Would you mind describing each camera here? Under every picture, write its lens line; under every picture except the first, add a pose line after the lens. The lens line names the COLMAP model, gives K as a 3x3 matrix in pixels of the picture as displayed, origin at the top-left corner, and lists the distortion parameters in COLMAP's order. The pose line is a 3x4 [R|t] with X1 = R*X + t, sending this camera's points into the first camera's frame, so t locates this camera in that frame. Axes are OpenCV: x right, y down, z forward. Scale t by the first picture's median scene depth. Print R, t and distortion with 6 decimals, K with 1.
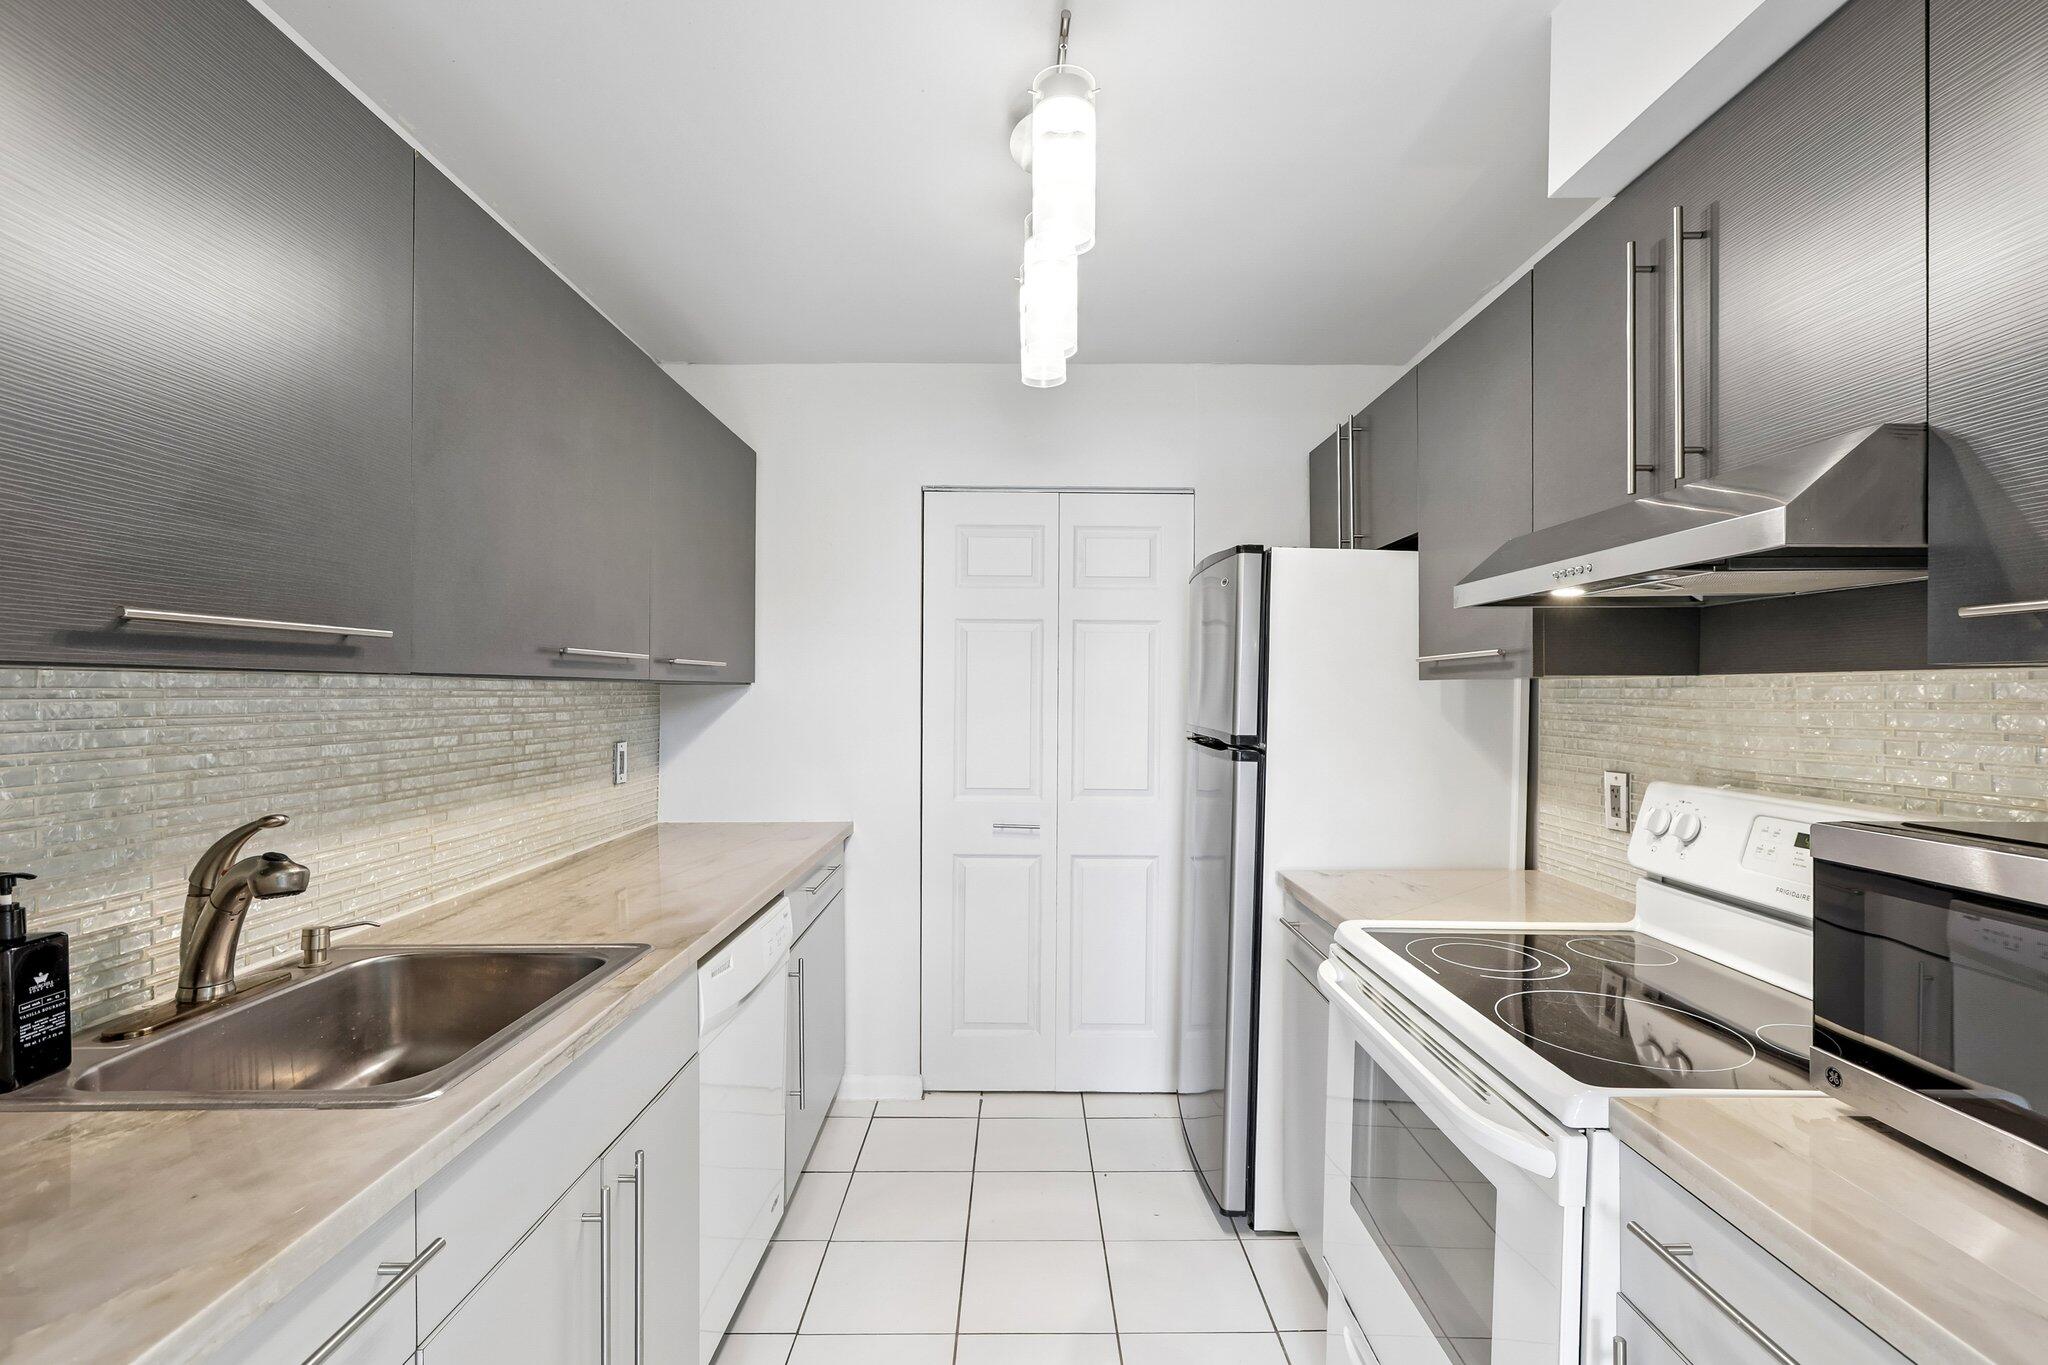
lens RADIAL K [[943.5, 0, 1031.9], [0, 943.5, 691.8], [0, 0, 1]] dist [0.000284, 0.000389]
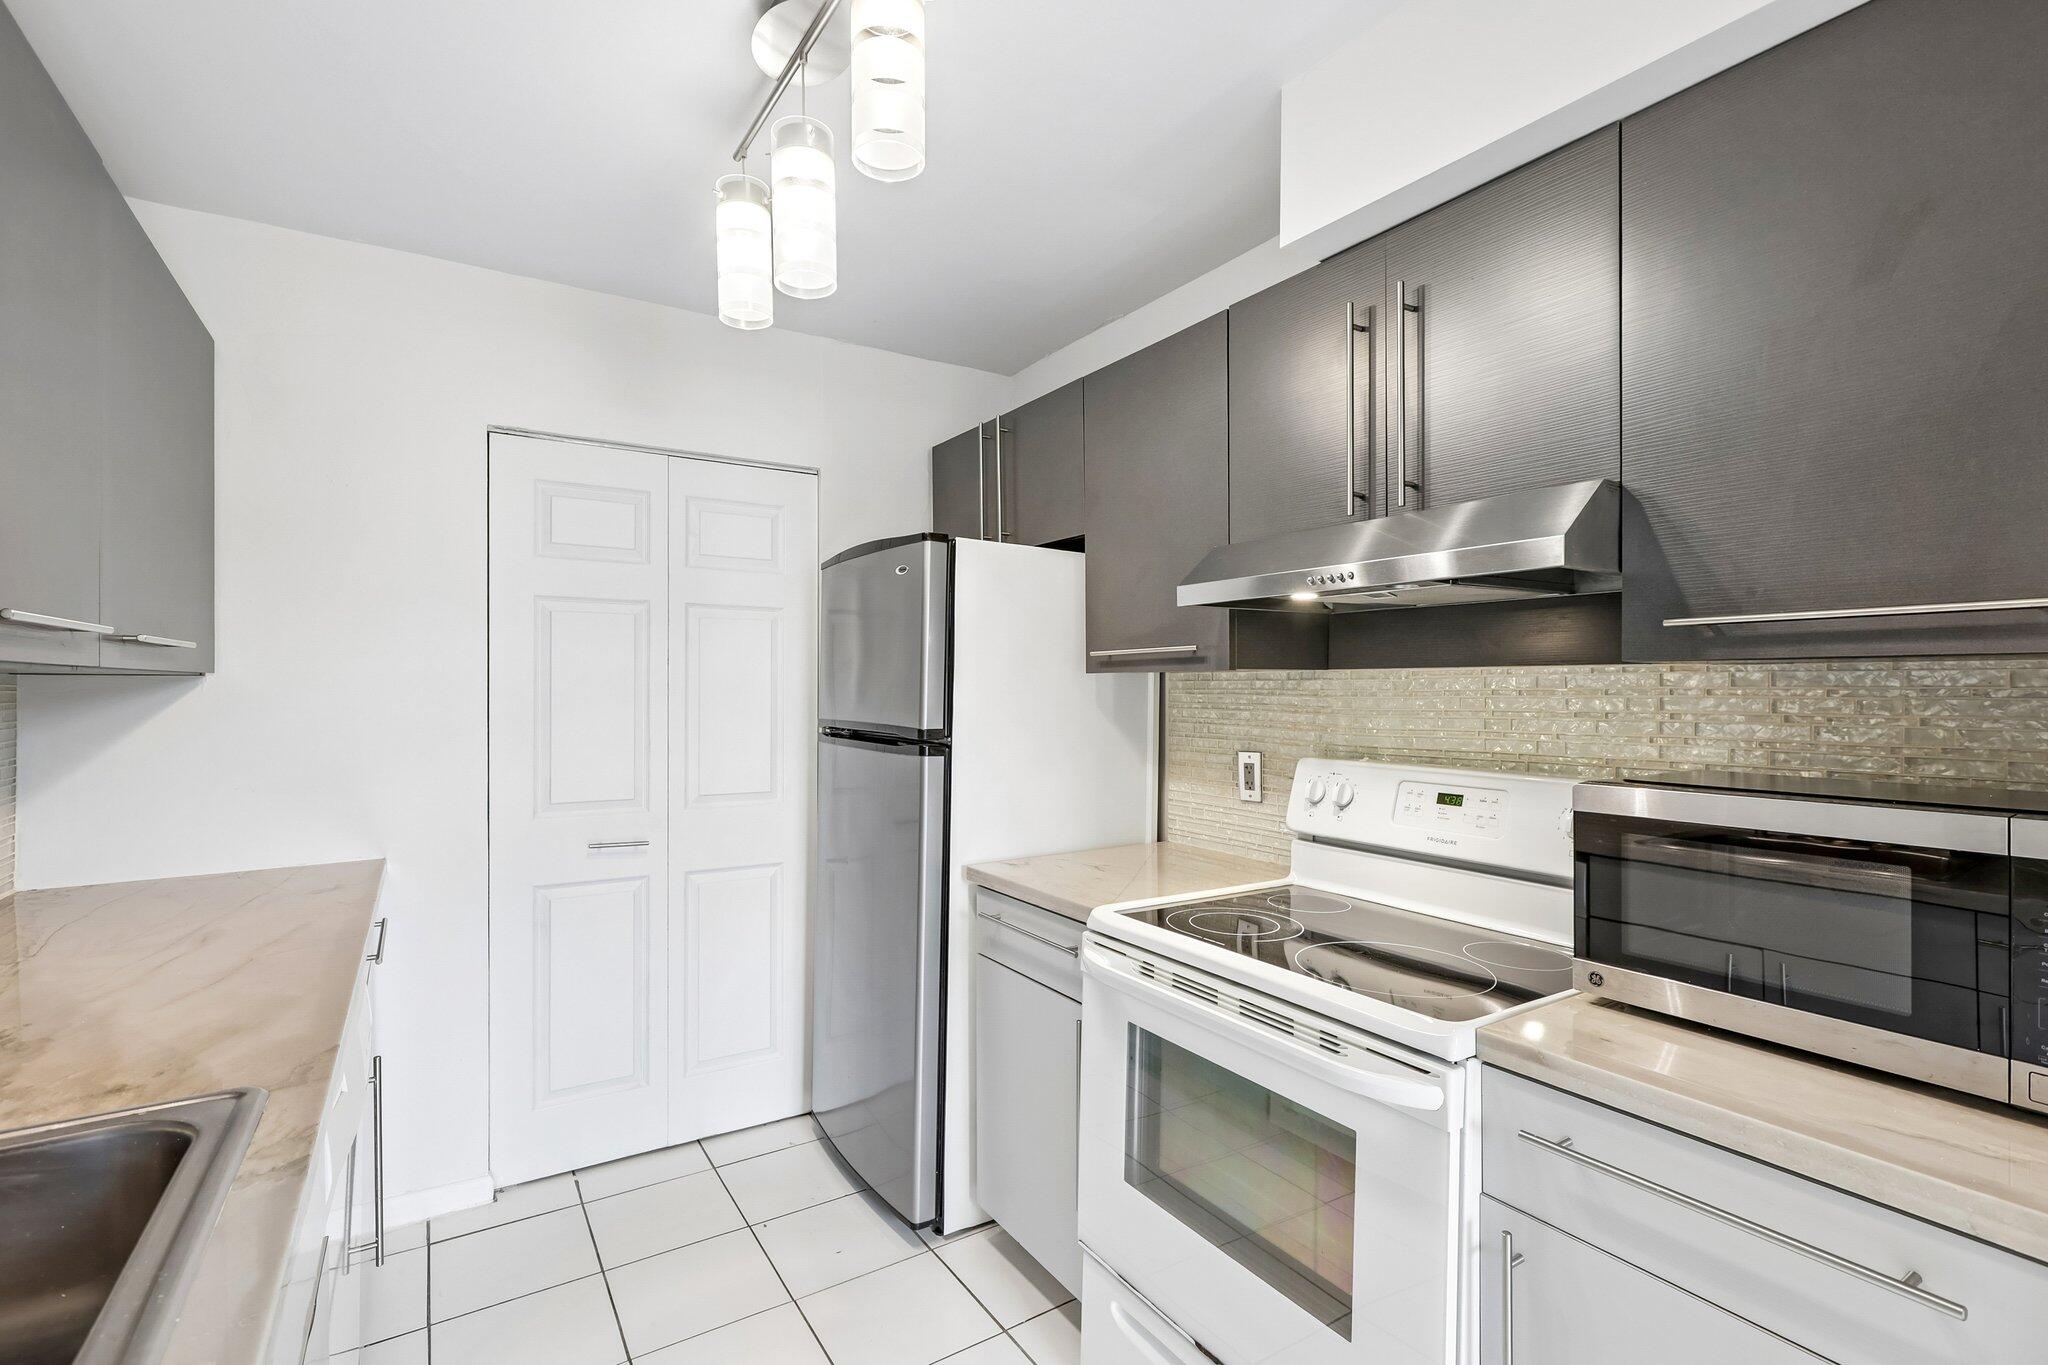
lens RADIAL K [[935.3, 0, 1028.5], [0, 935.3, 688.1], [0, 0, 1]] dist [0.001629, 0.000280]
pose [[0.848892, -0.003965, 0.528551, -0.220698], [0.002750, 0.999991, 0.003085, 0.001141], [-0.528559, -0.001165, 0.848896, 0.145322]]
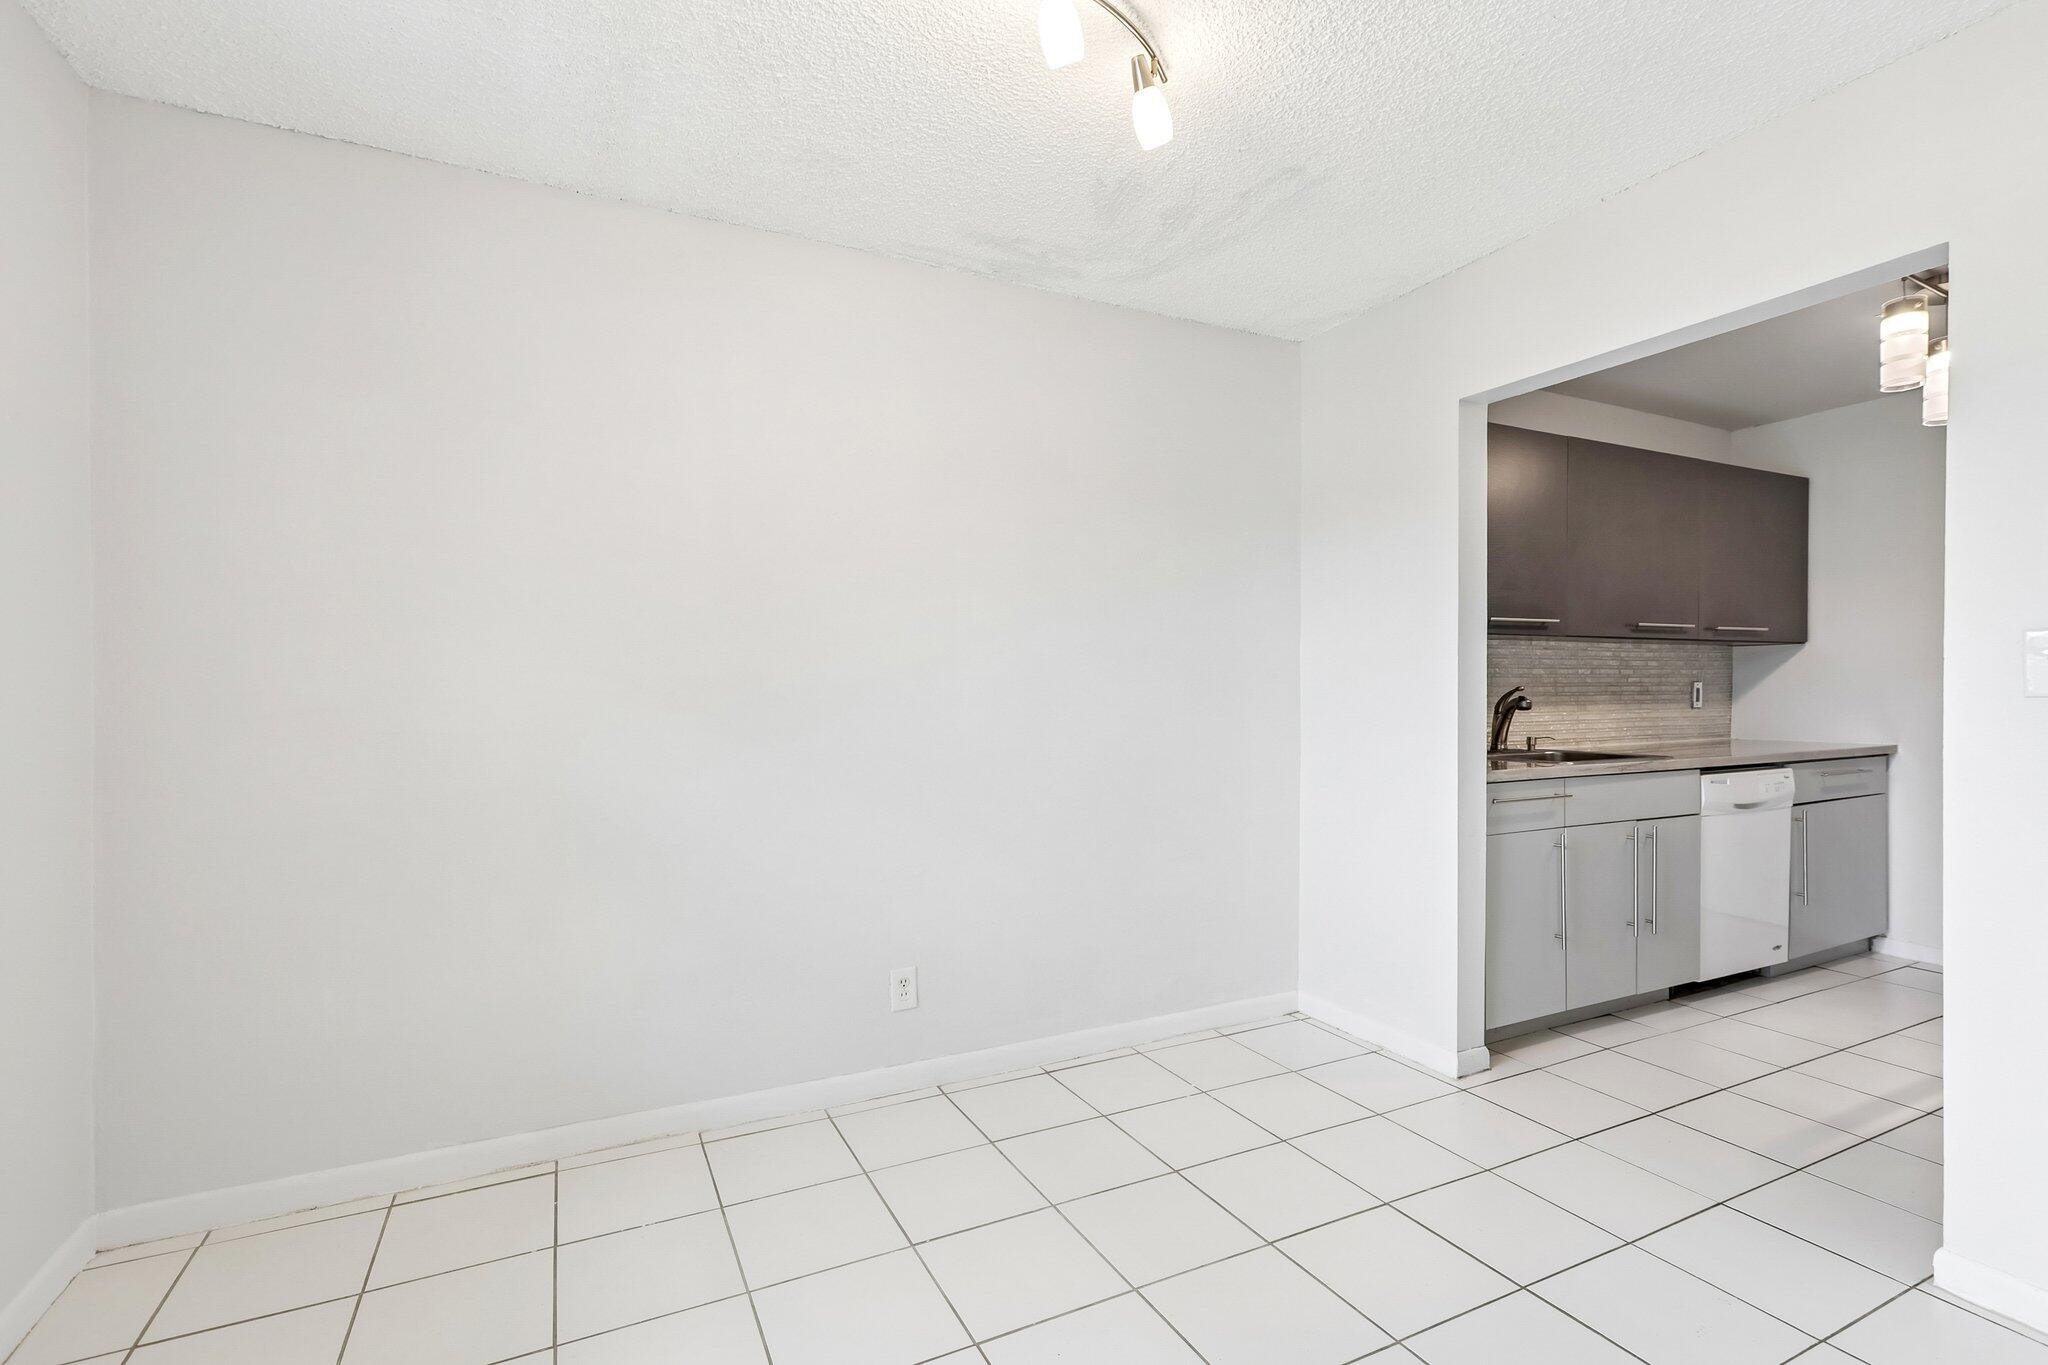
lens RADIAL K [[943.5, 0, 1031.9], [0, 943.5, 691.8], [0, 0, 1]] dist [0.000284, 0.000389]
pose [[0.441829, 0.005350, -0.897083, 0.672844], [0.003110, 0.999967, 0.007495, 0.072335], [0.897094, -0.006102, 0.441798, -0.965073]]
